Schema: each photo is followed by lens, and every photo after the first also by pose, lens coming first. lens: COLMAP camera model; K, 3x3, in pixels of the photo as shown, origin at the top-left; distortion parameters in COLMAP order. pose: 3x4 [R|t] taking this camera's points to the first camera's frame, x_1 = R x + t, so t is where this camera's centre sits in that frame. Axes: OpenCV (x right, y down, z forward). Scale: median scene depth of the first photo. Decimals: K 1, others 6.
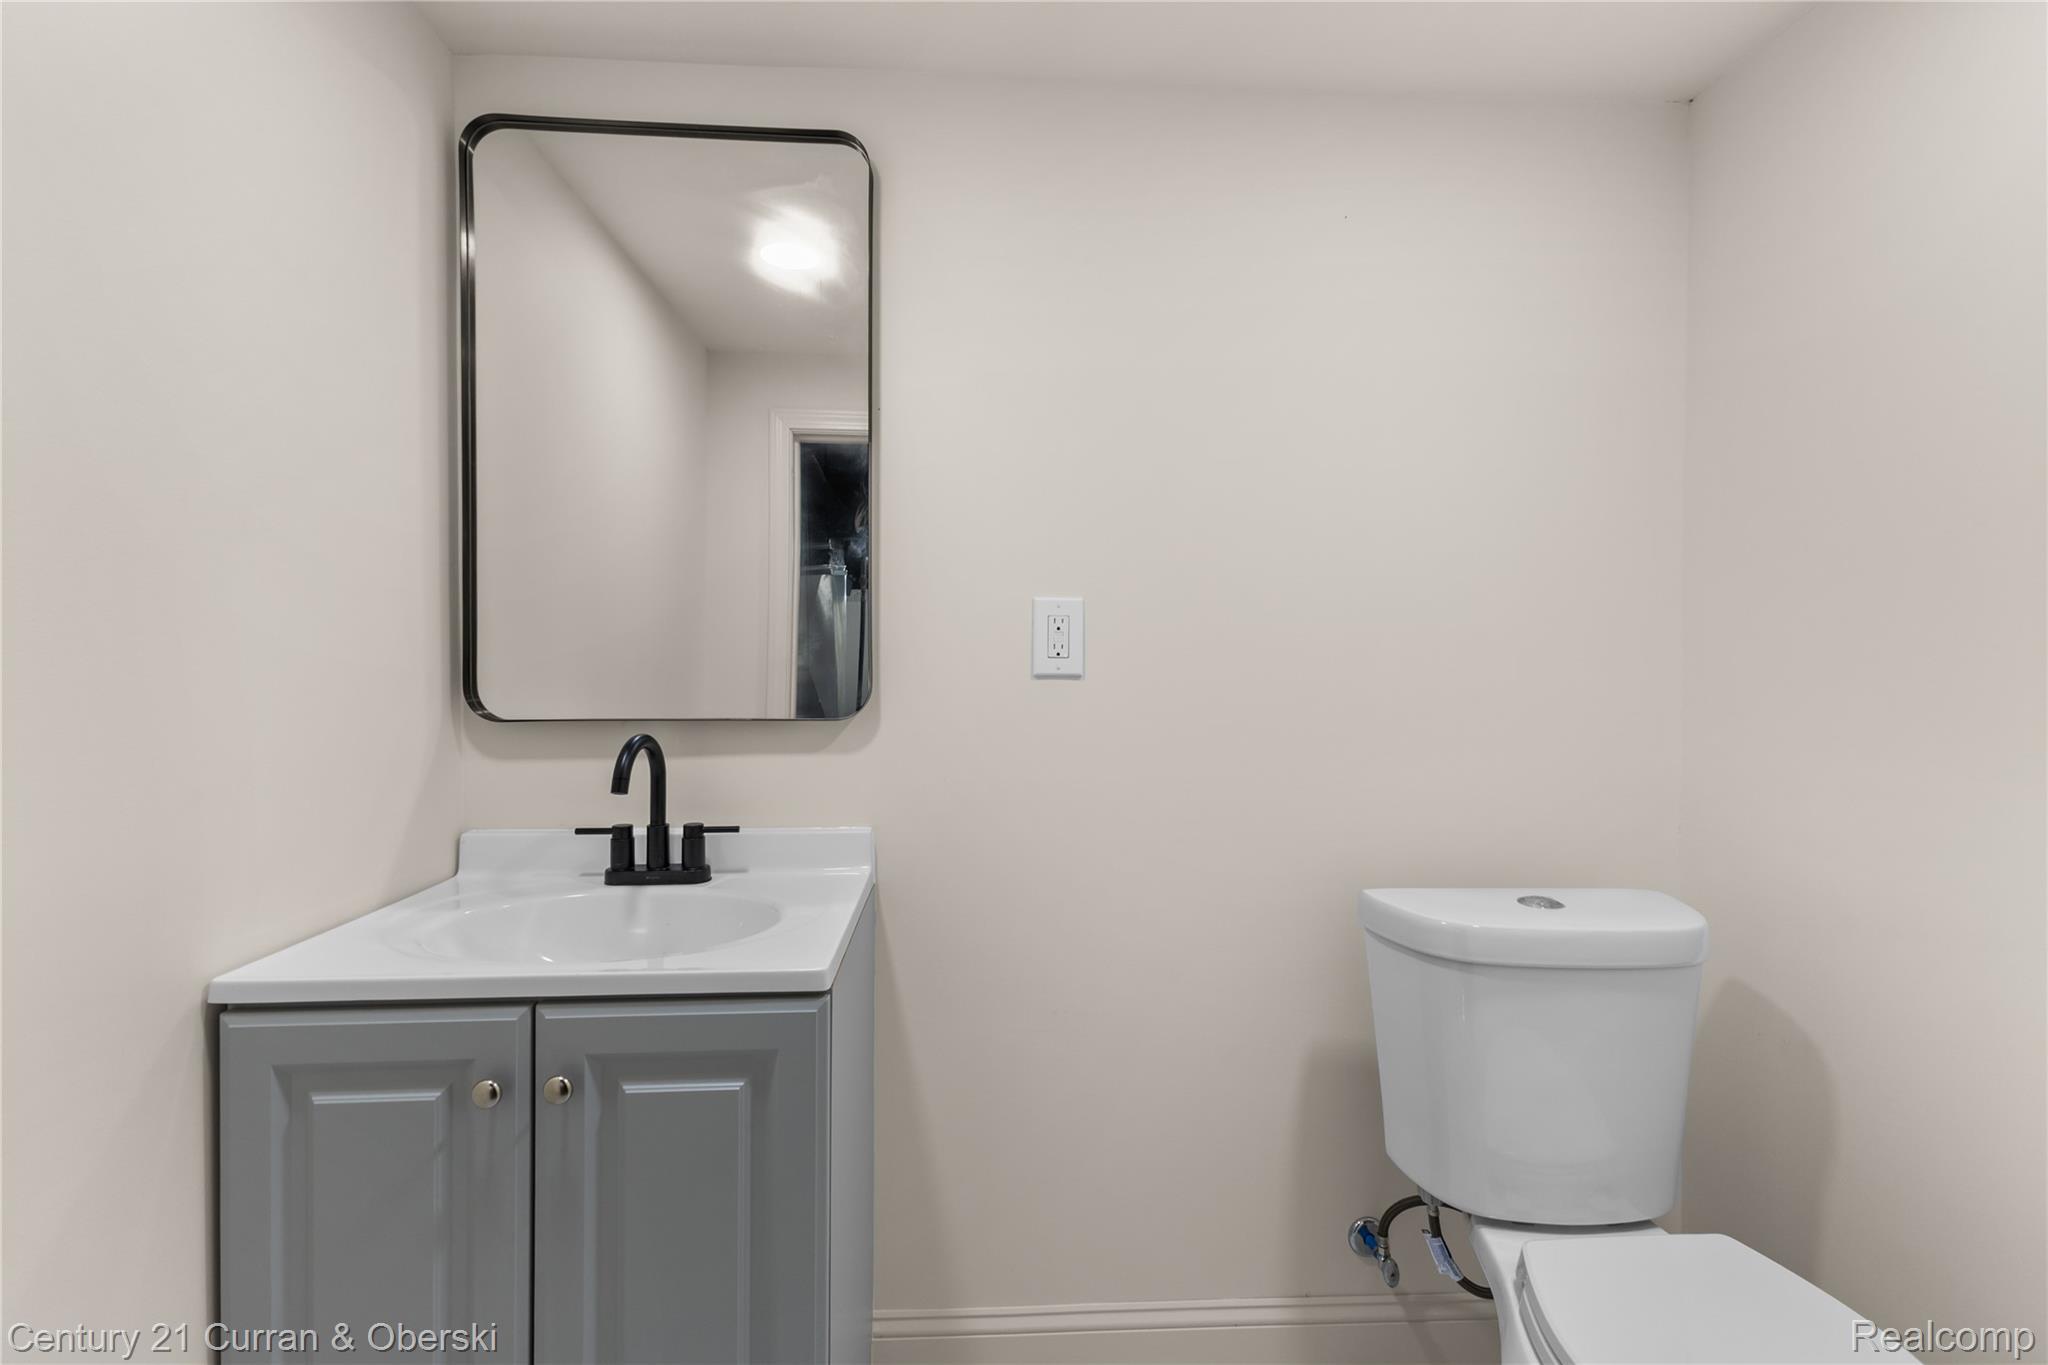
lens RADIAL K [[905.3, 0, 1010.2], [0, 905.3, 674.0], [0, 0, 1]] dist [0.002587, 0.000421]
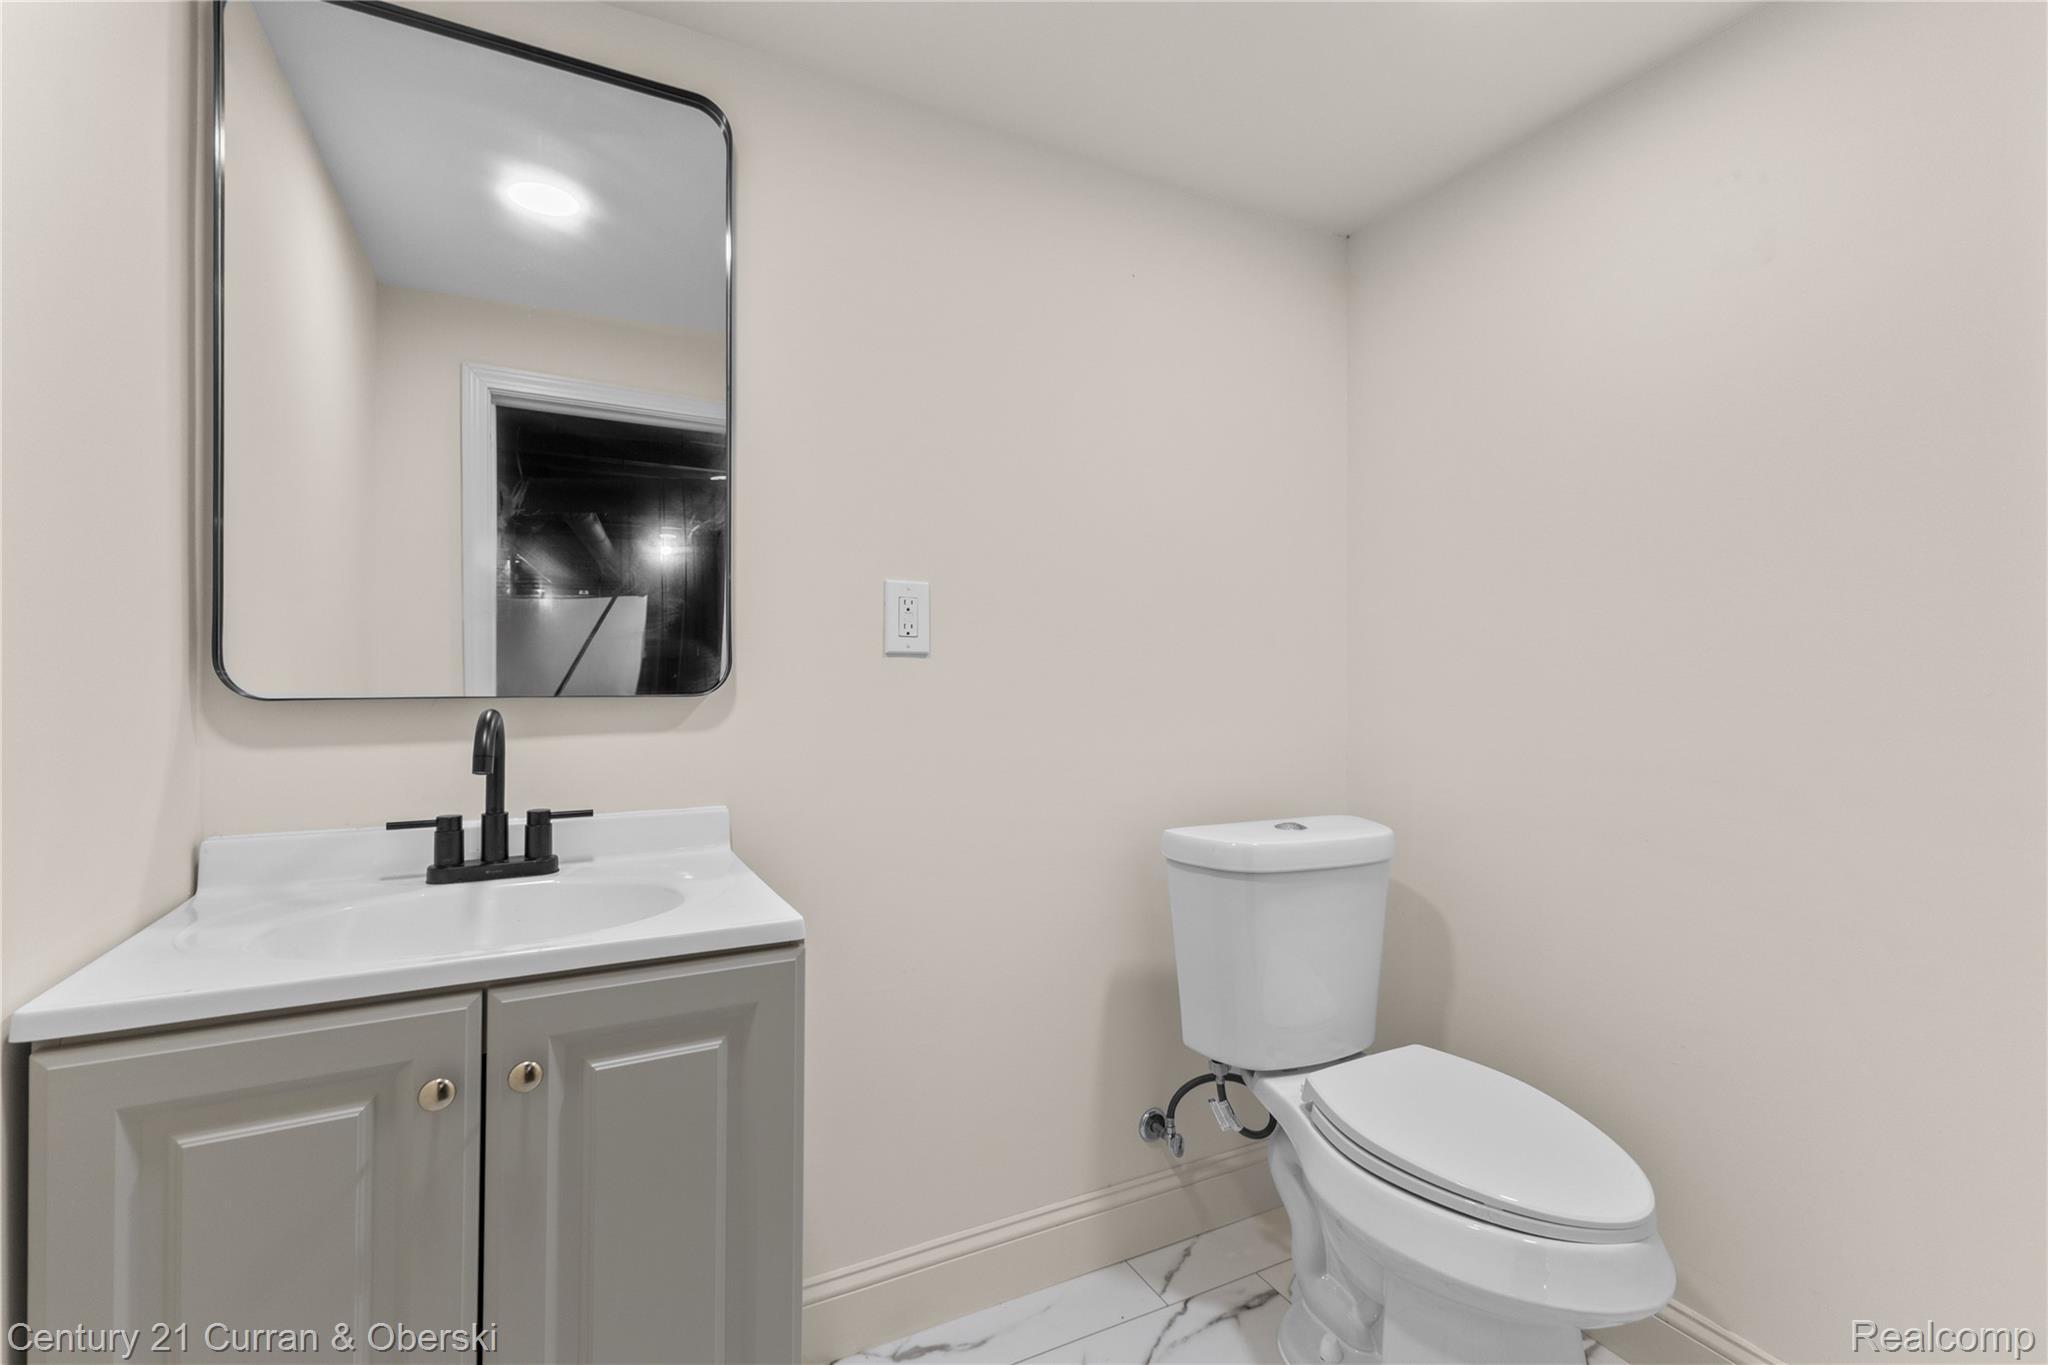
lens RADIAL K [[910.0, 0, 1038.6], [0, 910.0, 684.2], [0, 0, 1]] dist [0.002164, -0.000532]
pose [[0.907861, -0.004474, 0.419246, -0.279326], [0.006798, 0.999969, -0.004049, 0.046903], [-0.419215, 0.006526, 0.907863, -0.038689]]
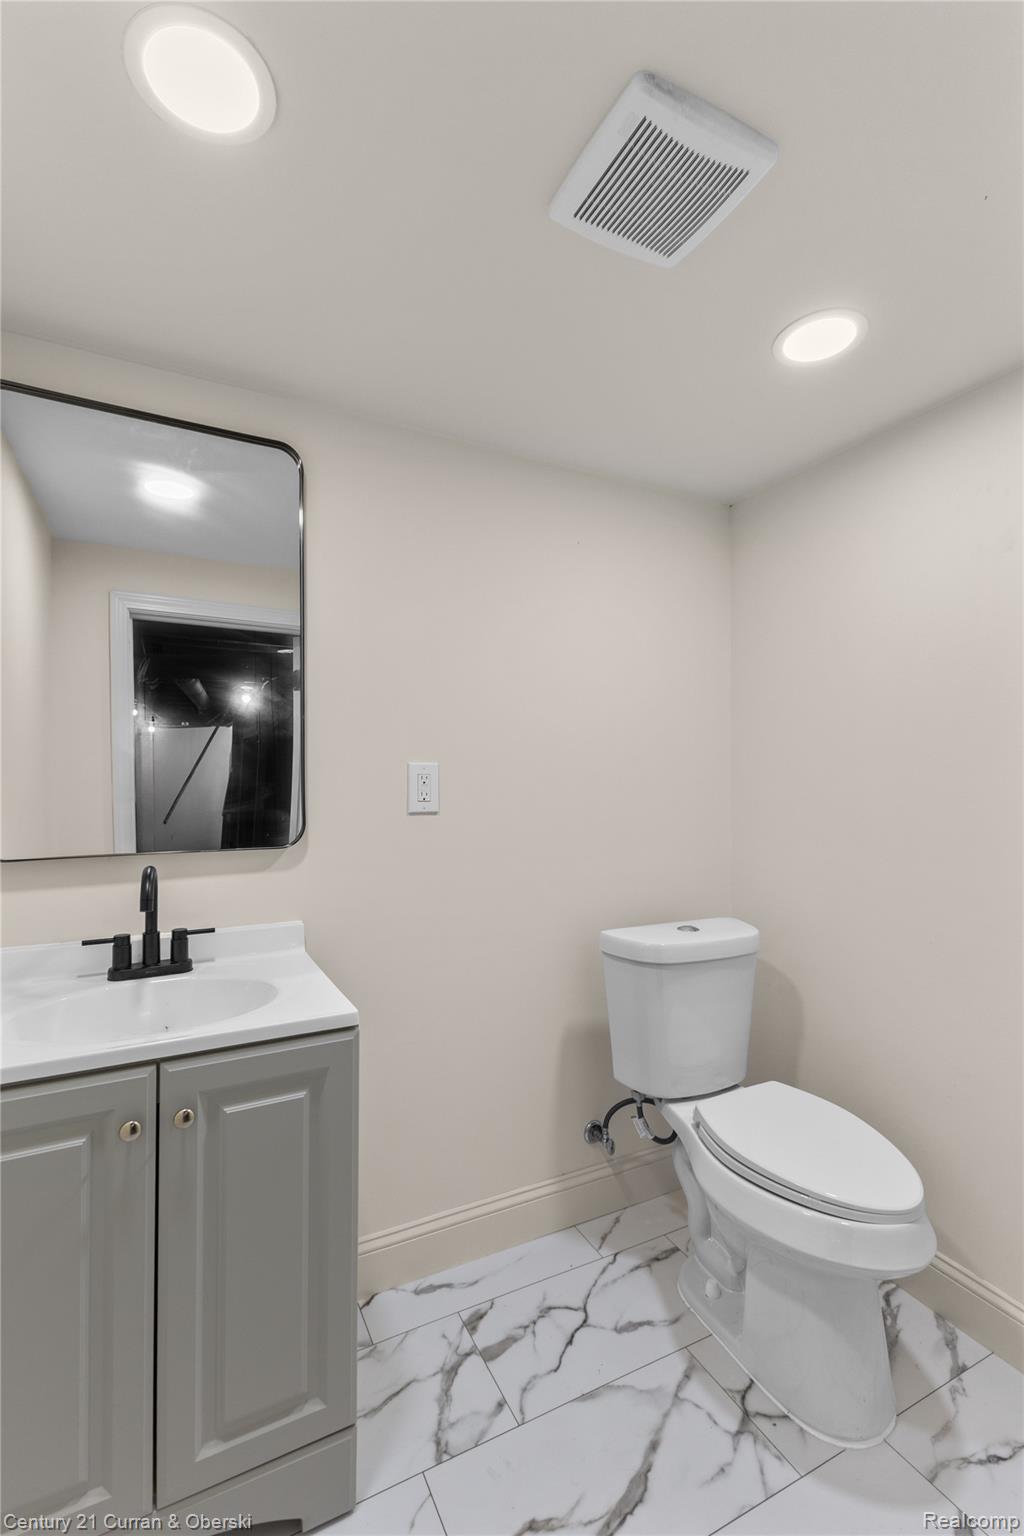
lens RADIAL K [[678.9, 0, 510.6], [0, 678.9, 789.8], [0, 0, 1]] dist [0.002587, 0.000421]
pose [[0.913166, -0.008442, 0.407501, -0.312342], [0.007770, 0.999964, 0.003304, -0.044200], [-0.407514, 0.000150, 0.913199, -0.137571]]
